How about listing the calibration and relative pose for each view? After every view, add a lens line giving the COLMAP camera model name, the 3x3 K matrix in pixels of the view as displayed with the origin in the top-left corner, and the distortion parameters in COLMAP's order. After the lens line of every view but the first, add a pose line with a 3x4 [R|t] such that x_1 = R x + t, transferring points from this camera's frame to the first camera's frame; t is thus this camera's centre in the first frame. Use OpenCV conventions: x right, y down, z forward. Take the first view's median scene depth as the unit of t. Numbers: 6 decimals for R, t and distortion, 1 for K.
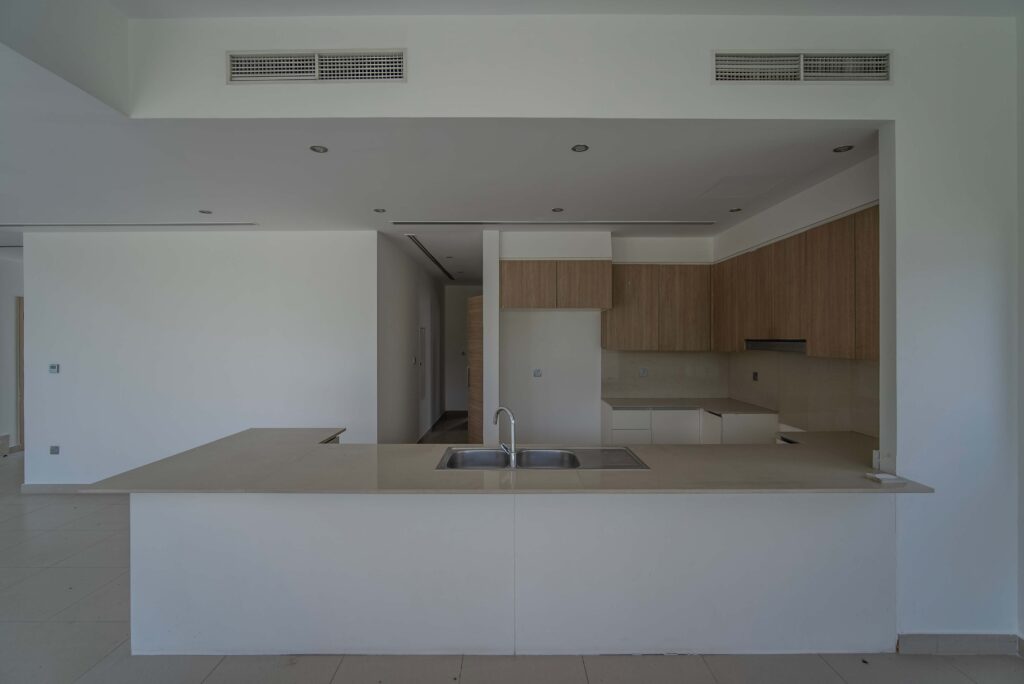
lens RADIAL K [[450.4, 0, 516.4], [0, 450.4, 342.7], [0, 0, 1]] dist [-0.007630, 0.000072]
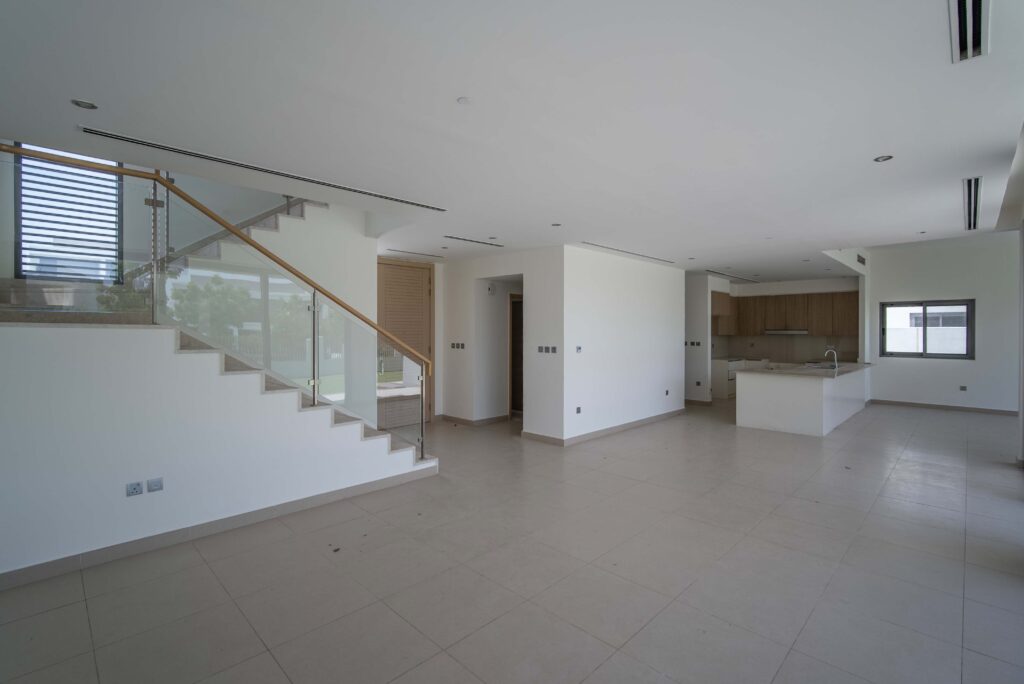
lens RADIAL K [[505.3, 0, 520.5], [0, 505.3, 334.5], [0, 0, 1]] dist [0.036295, 0.000940]
pose [[0.660393, -0.003350, 0.750913, -2.327440], [0.004906, 0.999988, 0.000146, 0.010347], [-0.750904, 0.003588, 0.660401, 0.128601]]
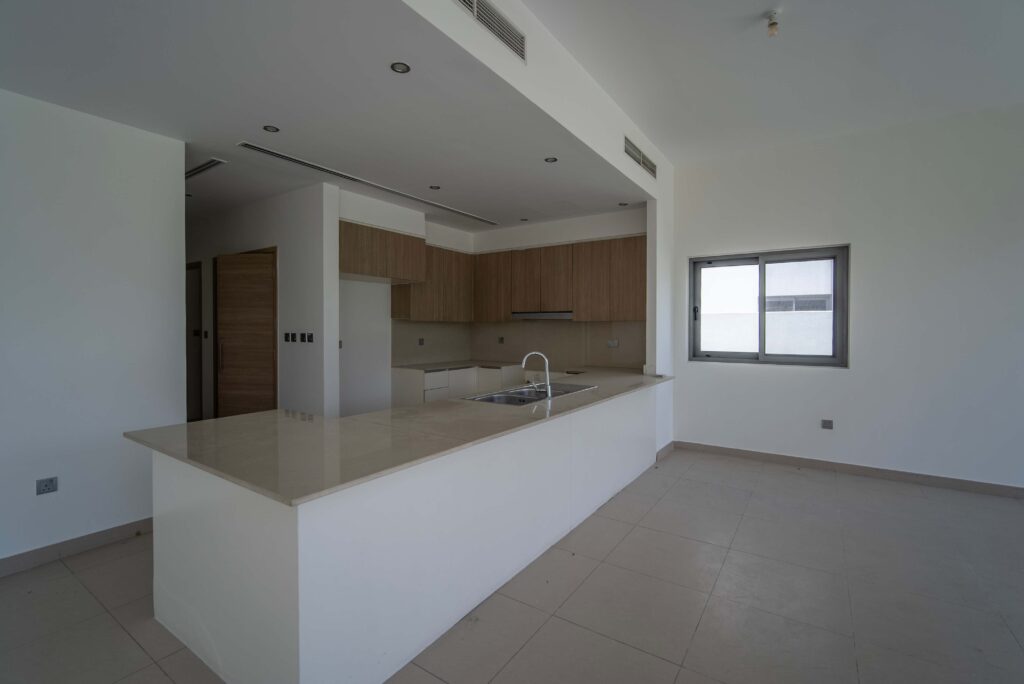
lens RADIAL K [[450.4, 0, 515.5], [0, 450.4, 333.0], [0, 0, 1]] dist [-0.007630, 0.000072]
pose [[0.565563, -0.009092, 0.824655, -0.588116], [0.005328, 0.999959, 0.007370, 0.042986], [-0.824688, 0.000226, 0.565588, 0.180481]]
